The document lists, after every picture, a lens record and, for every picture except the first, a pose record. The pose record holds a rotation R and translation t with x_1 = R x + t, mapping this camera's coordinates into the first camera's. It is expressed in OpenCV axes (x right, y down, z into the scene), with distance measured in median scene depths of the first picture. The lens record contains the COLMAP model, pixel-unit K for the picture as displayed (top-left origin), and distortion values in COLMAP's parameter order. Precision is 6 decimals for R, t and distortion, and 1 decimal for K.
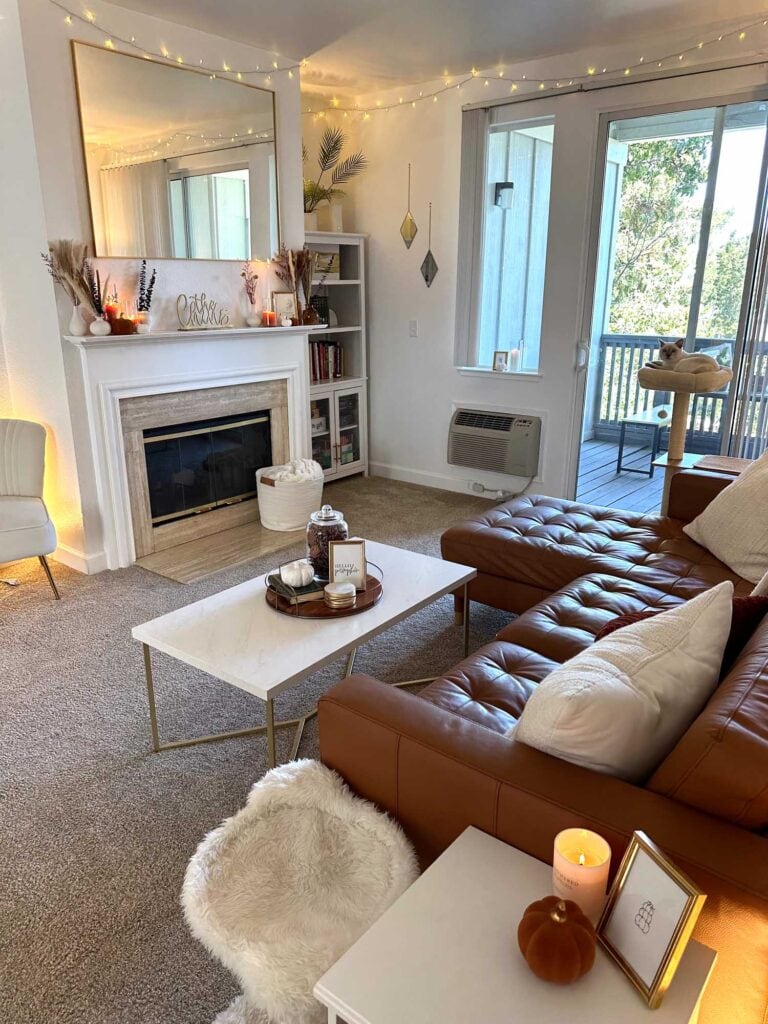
lens RADIAL K [[728.9, 0, 388.7], [0, 728.9, 505.9], [0, 0, 1]] dist [0.093028, -0.089784]
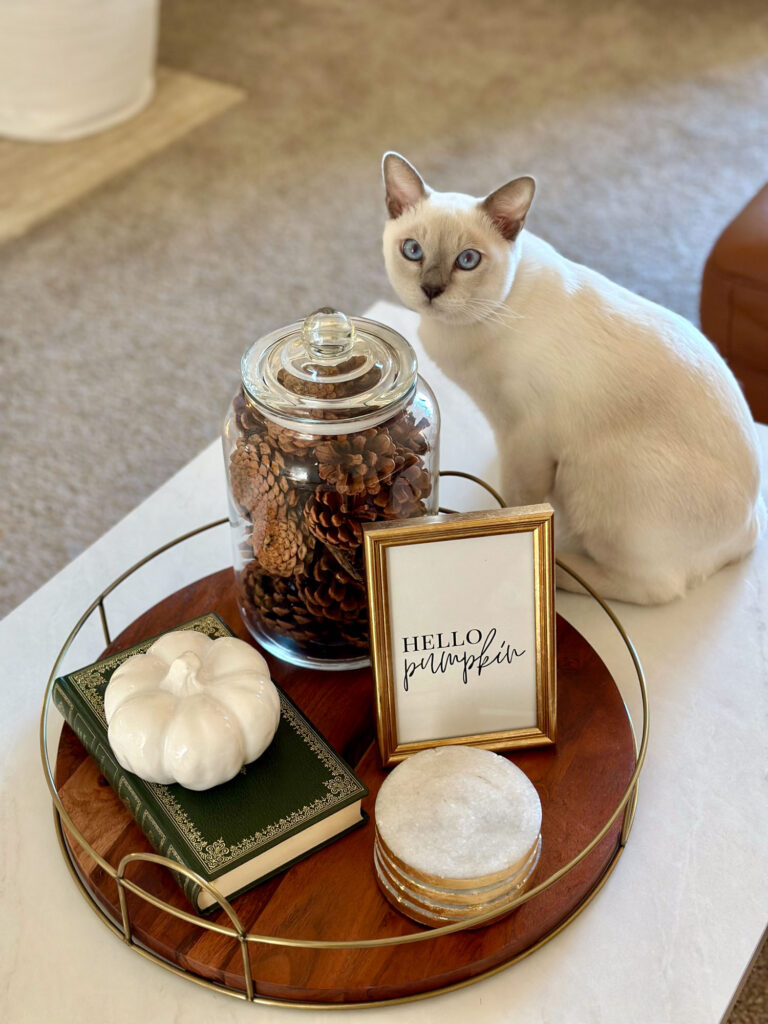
lens RADIAL K [[1452.9, 0, 403.3], [0, 1452.9, 514.5], [0, 0, 1]] dist [0.119005, 0.000000]
pose [[0.994305, -0.065861, 0.083790, -0.059777], [0.027485, 0.918069, 0.395467, -0.058280], [-0.102971, -0.390912, 0.914650, 0.387517]]
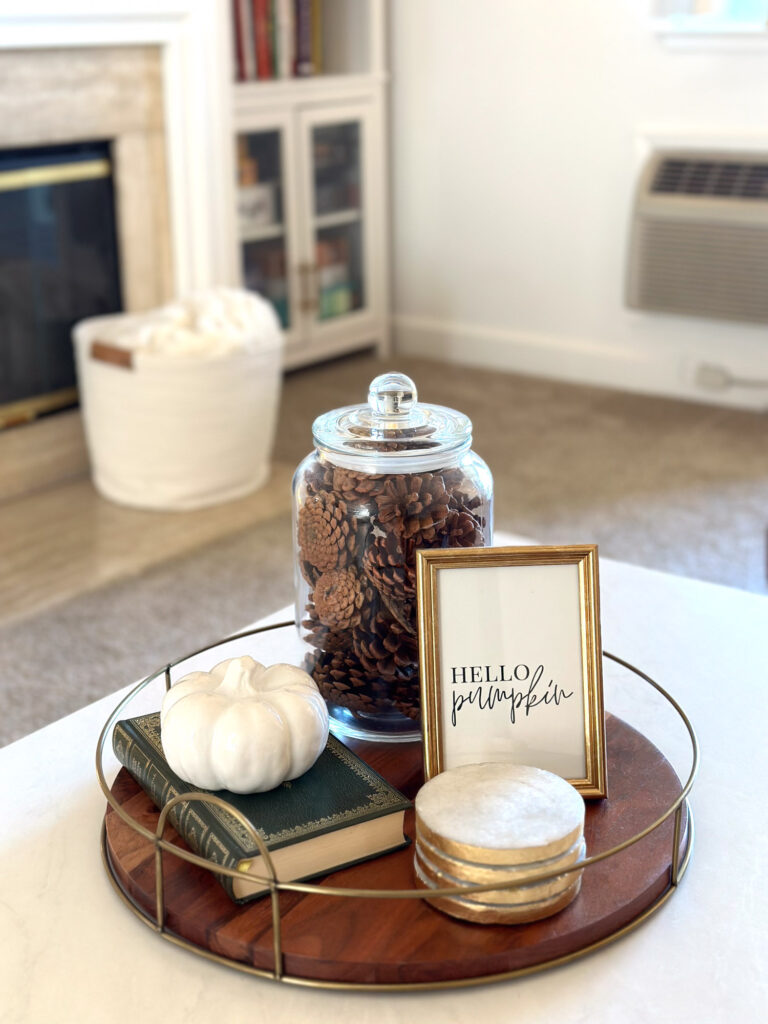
lens RADIAL K [[1452.9, 0, 385.3], [0, 1452.9, 513.2], [0, 0, 1]] dist [0.119005, 0.000000]
pose [[0.999793, -0.014867, 0.013901, -0.055733], [0.014322, 0.999155, 0.038533, 0.013180], [-0.014462, -0.038326, 0.999161, 0.356245]]
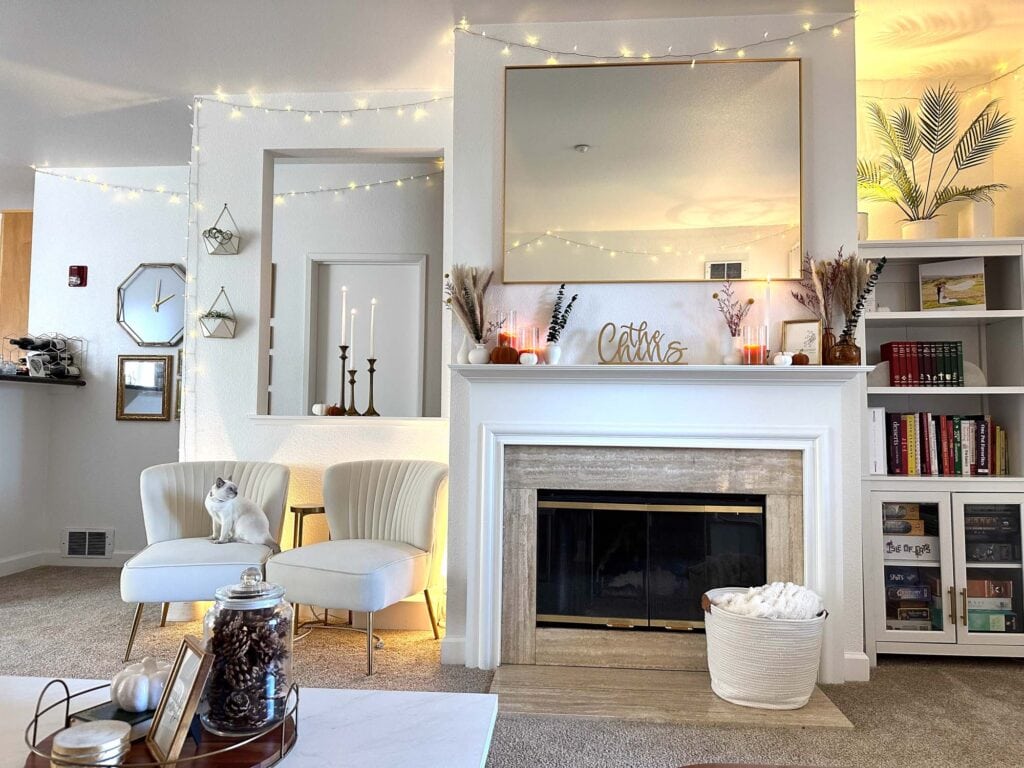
lens RADIAL K [[728.9, 0, 516.0], [0, 728.9, 384.0], [0, 0, 1]] dist [0.093028, -0.089784]
pose [[0.569193, -0.039149, -0.821272, 0.261919], [-0.249675, 0.943468, -0.218015, -0.031922], [0.783378, 0.329144, 0.527241, 0.494365]]
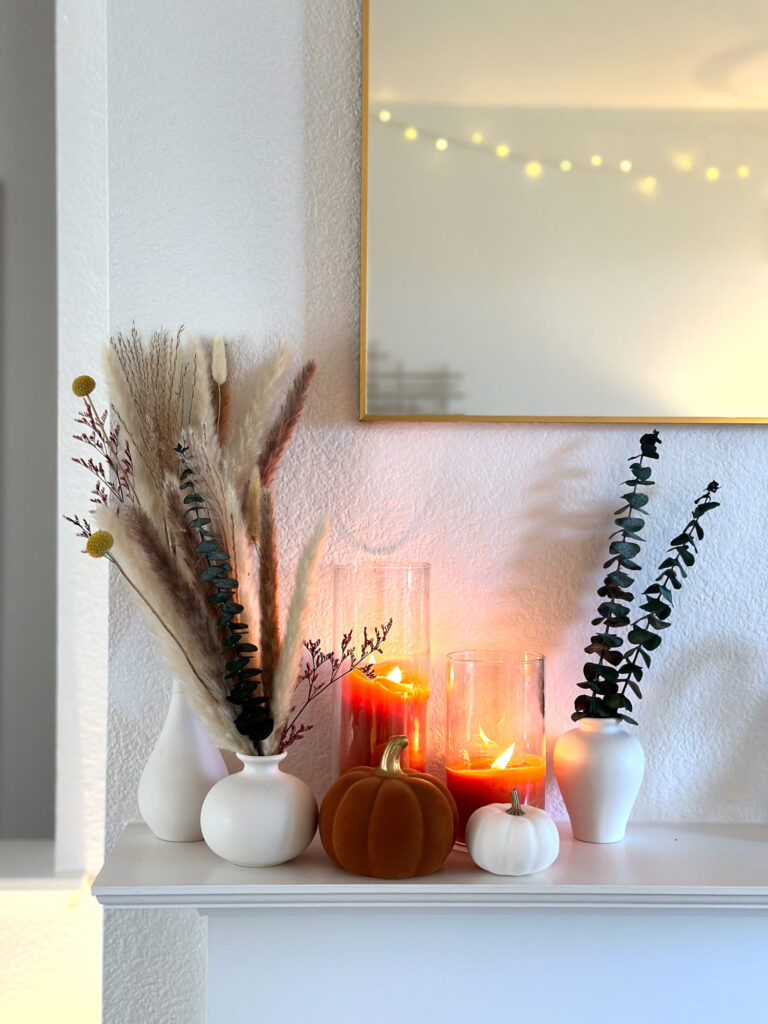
lens RADIAL K [[1452.9, 0, 375.6], [0, 1452.9, 478.2], [0, 0, 1]] dist [0.119005, 0.000000]
pose [[0.674448, 0.018036, -0.738102, -0.107088], [-0.228847, 0.955574, -0.185761, -0.212157], [0.701961, 0.294198, 0.648613, 0.642271]]
